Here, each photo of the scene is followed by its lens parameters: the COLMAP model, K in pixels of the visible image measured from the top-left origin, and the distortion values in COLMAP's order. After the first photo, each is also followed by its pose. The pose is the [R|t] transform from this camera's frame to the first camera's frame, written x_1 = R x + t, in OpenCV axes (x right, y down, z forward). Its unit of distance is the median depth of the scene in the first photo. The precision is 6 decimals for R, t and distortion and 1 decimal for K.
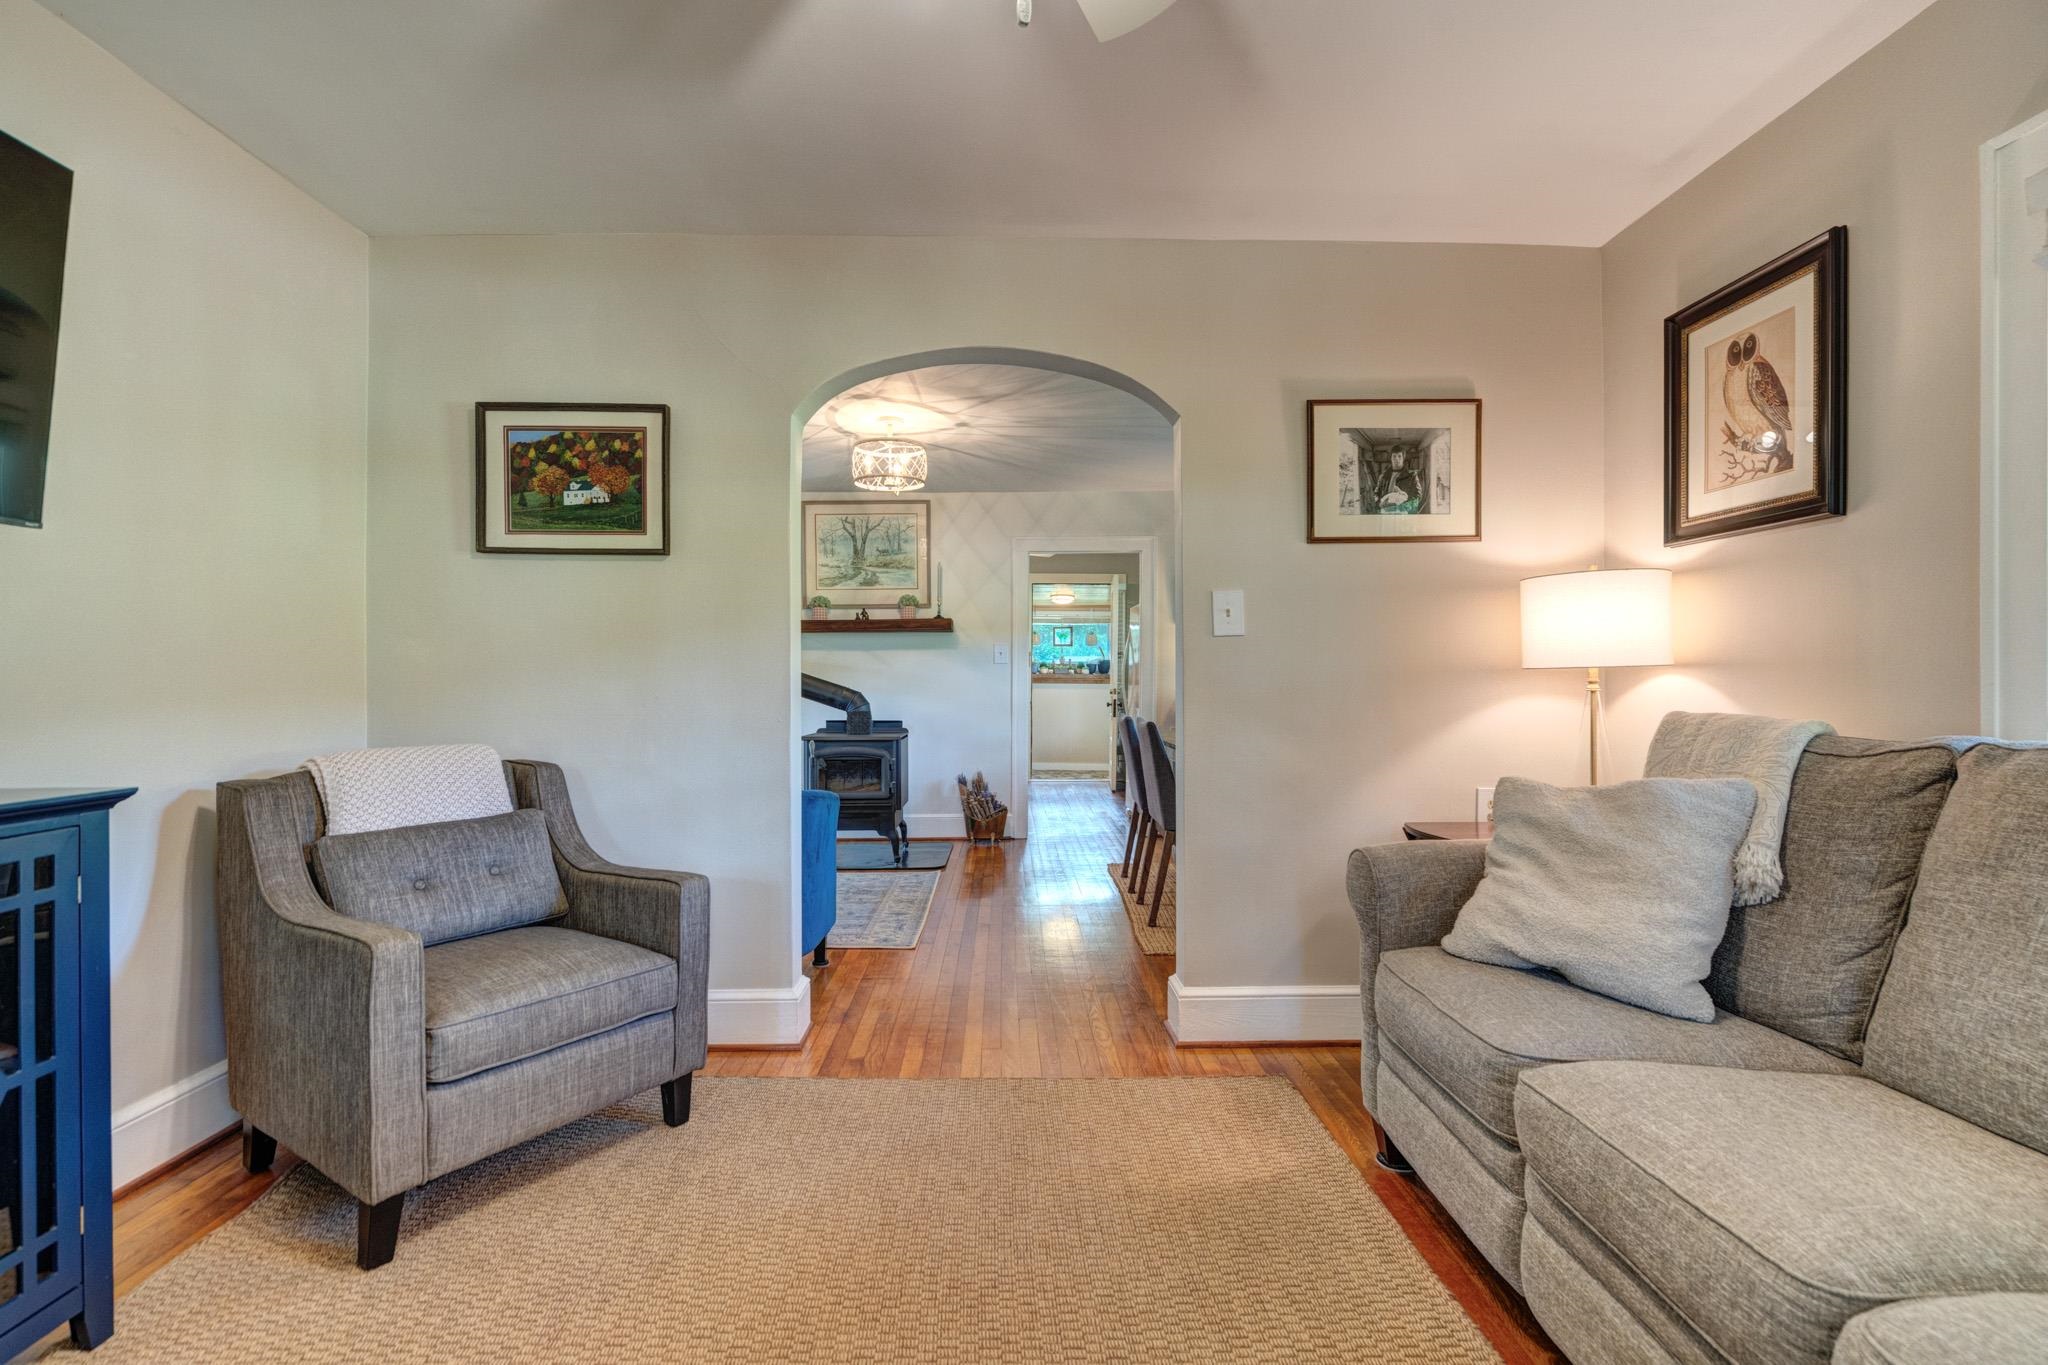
lens RADIAL K [[940.4, 0, 1021.0], [0, 940.4, 676.6], [0, 0, 1]] dist [0.000304, 0.000894]
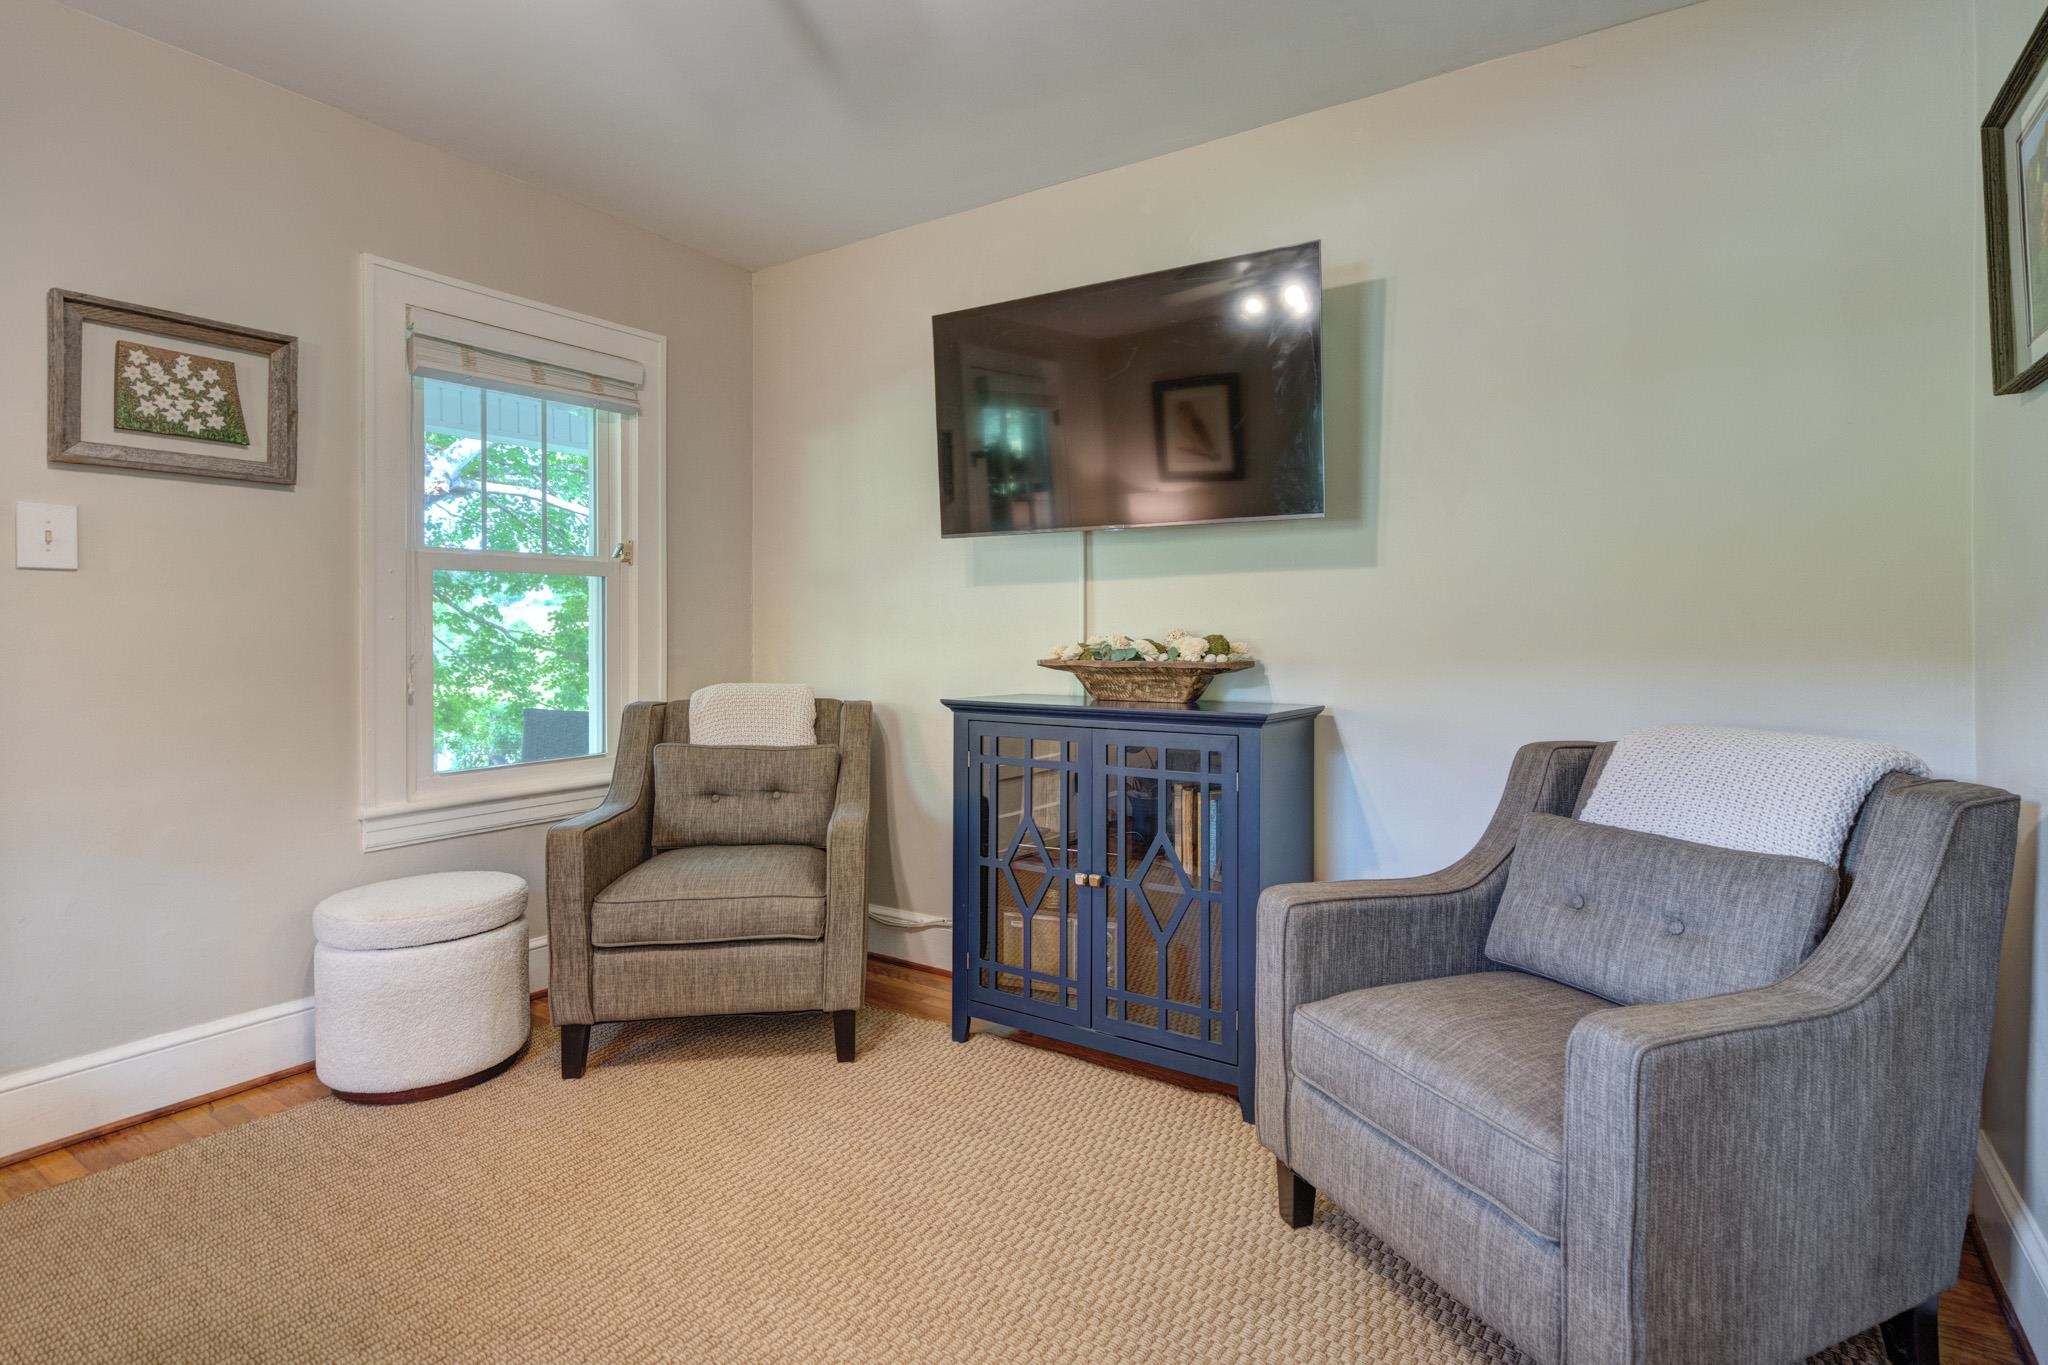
lens RADIAL K [[1015.8, 0, 1025.0], [0, 1015.8, 629.4], [0, 0, 1]] dist [0.002003, 0.000962]
pose [[-0.563575, -0.004720, -0.826051, 0.140197], [0.000249, 0.999983, -0.005883, 0.003631], [0.826065, -0.003522, -0.563564, 0.539165]]
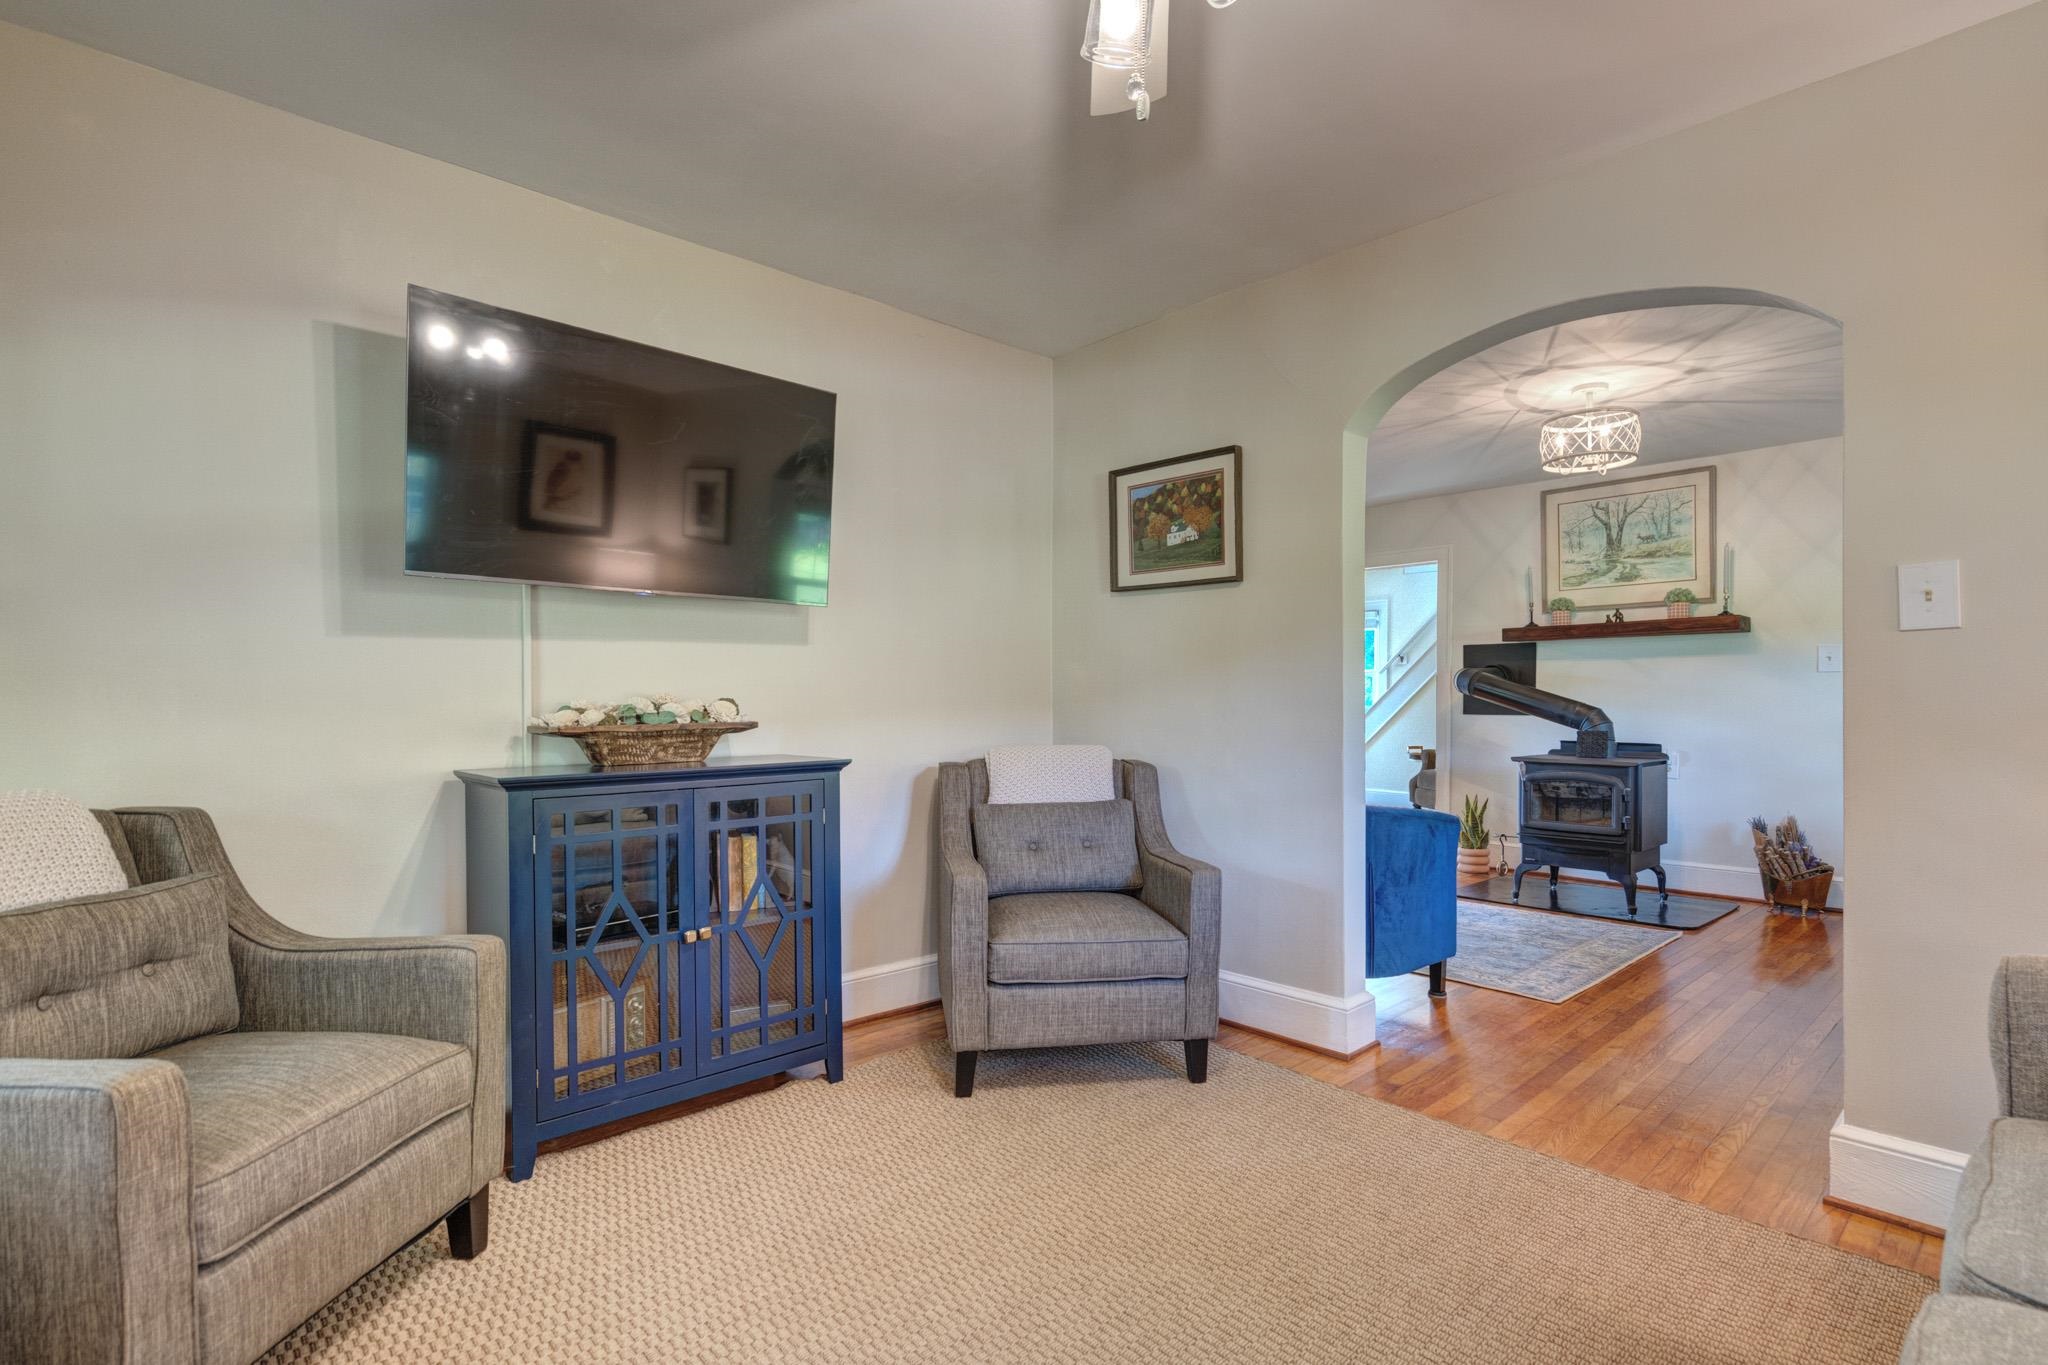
lens RADIAL K [[992.9, 0, 1024.5], [0, 992.9, 706.8], [0, 0, 1]] dist [0.002171, 0.001239]
pose [[0.667344, 0.009218, -0.744692, 0.203169], [0.002849, 0.999884, 0.014930, 0.000025], [0.744744, -0.012085, 0.667241, 0.021202]]
